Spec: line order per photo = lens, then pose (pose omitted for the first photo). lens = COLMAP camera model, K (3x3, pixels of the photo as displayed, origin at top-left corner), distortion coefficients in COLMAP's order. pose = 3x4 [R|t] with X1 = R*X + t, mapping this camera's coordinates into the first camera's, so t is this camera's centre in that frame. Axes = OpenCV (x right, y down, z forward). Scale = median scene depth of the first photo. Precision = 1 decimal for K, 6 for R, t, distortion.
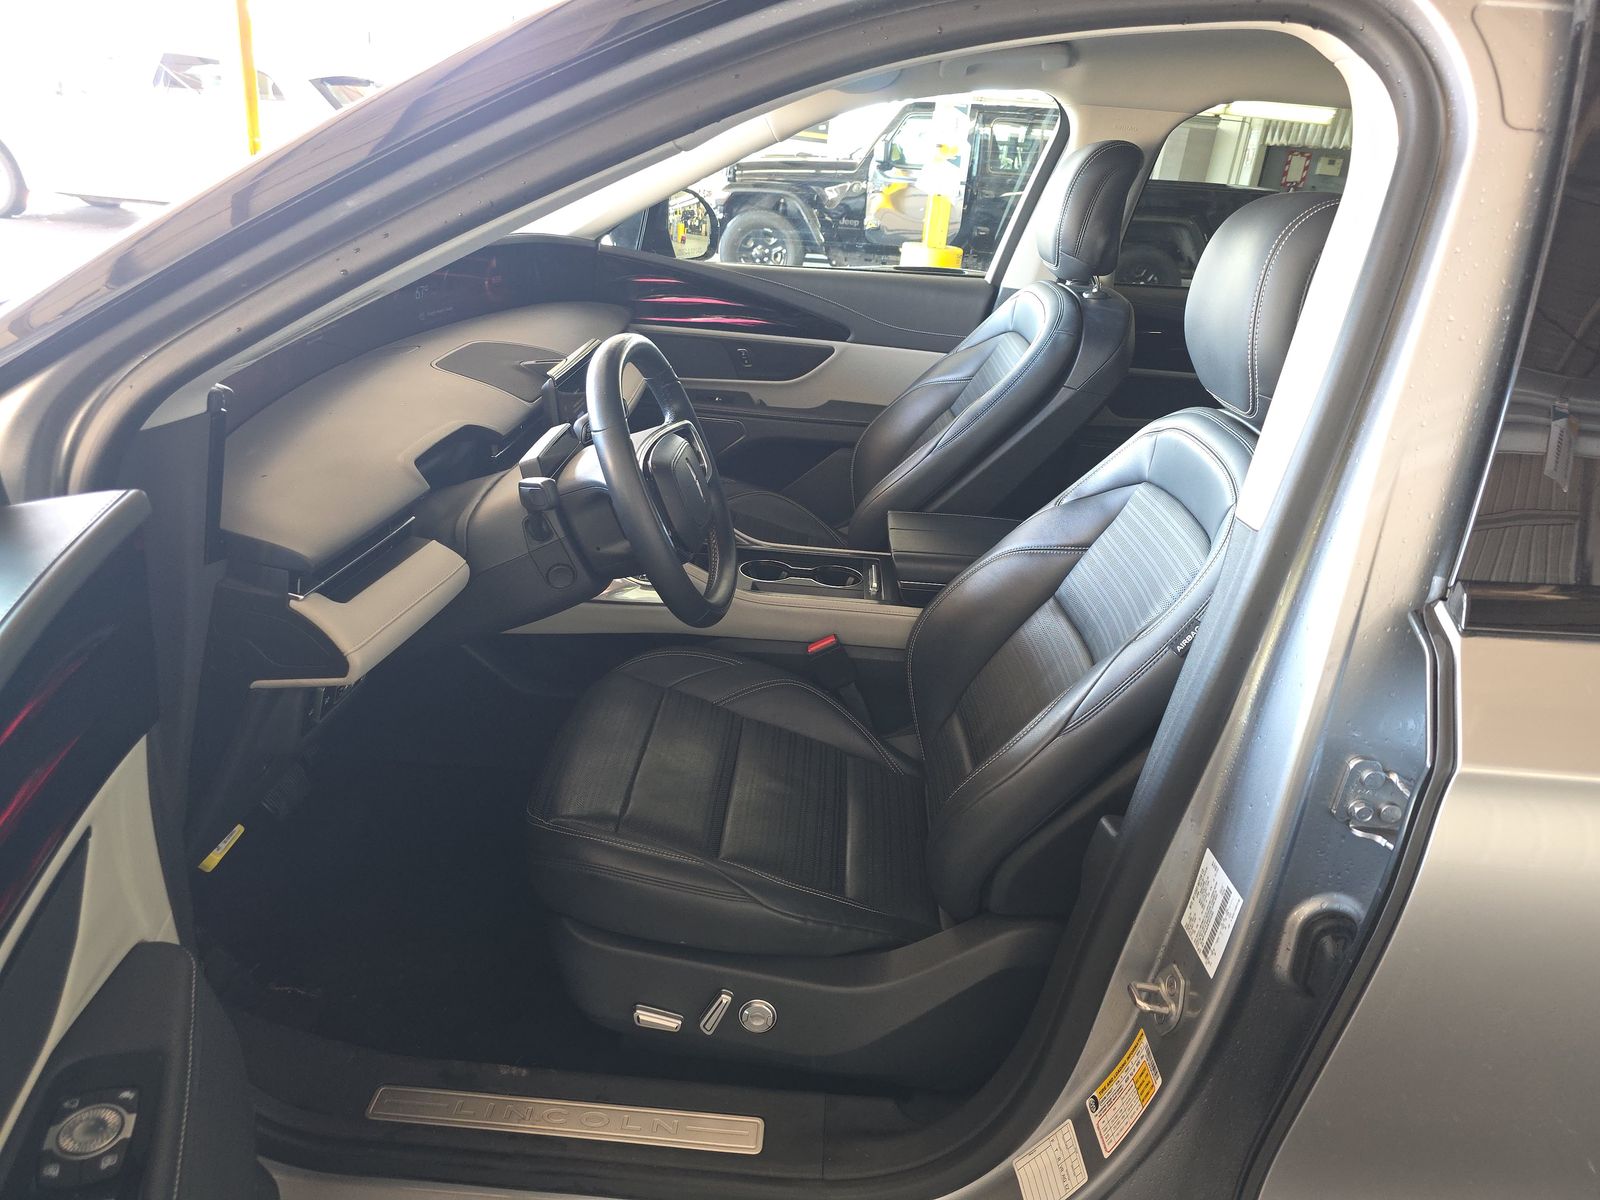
lens RADIAL K [[1030.2, 0, 800.0], [0, 1030.2, 600.0], [0, 0, 1]] dist [0.018792, -0.003861]
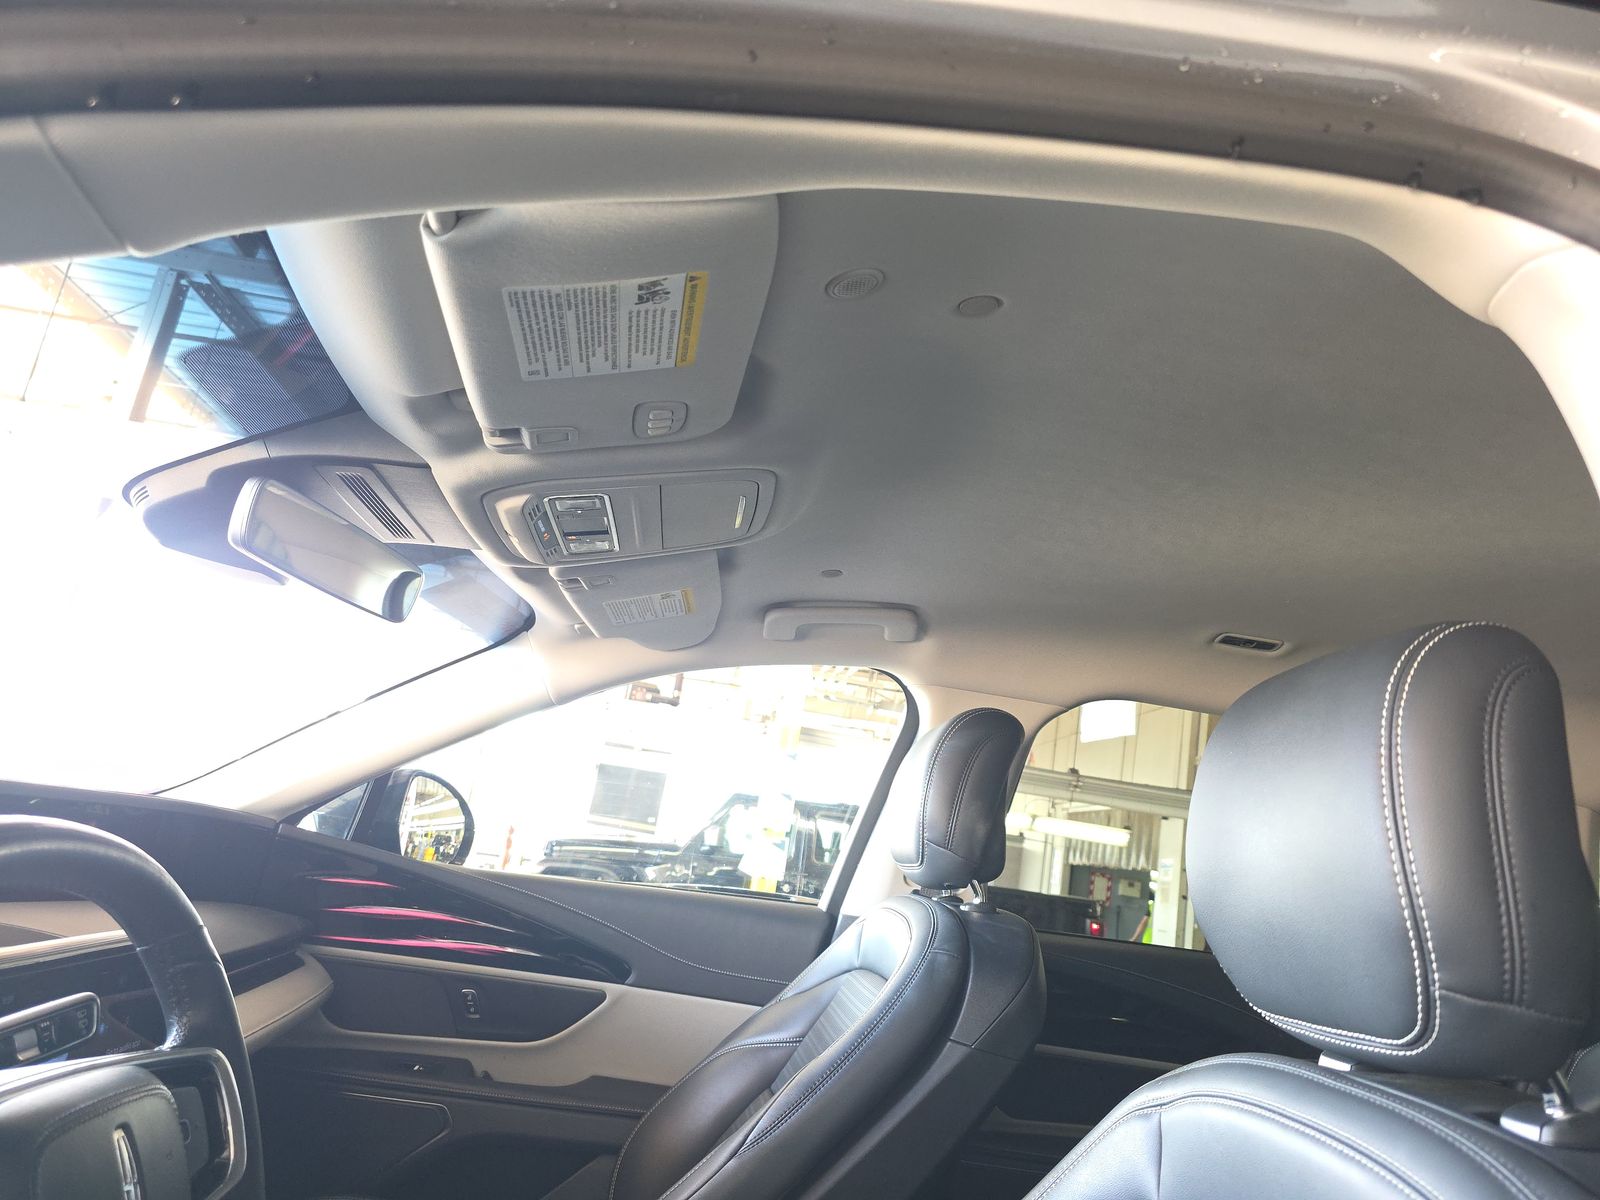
lens RADIAL K [[1030.2, 0, 800.0], [0, 1030.2, 600.0], [0, 0, 1]] dist [0.018792, -0.003861]
pose [[0.985881, 0.100443, 0.133975, 0.042373], [0.002832, 0.789993, -0.613110, -0.026464], [-0.167421, 0.604833, 0.778554, 0.277048]]
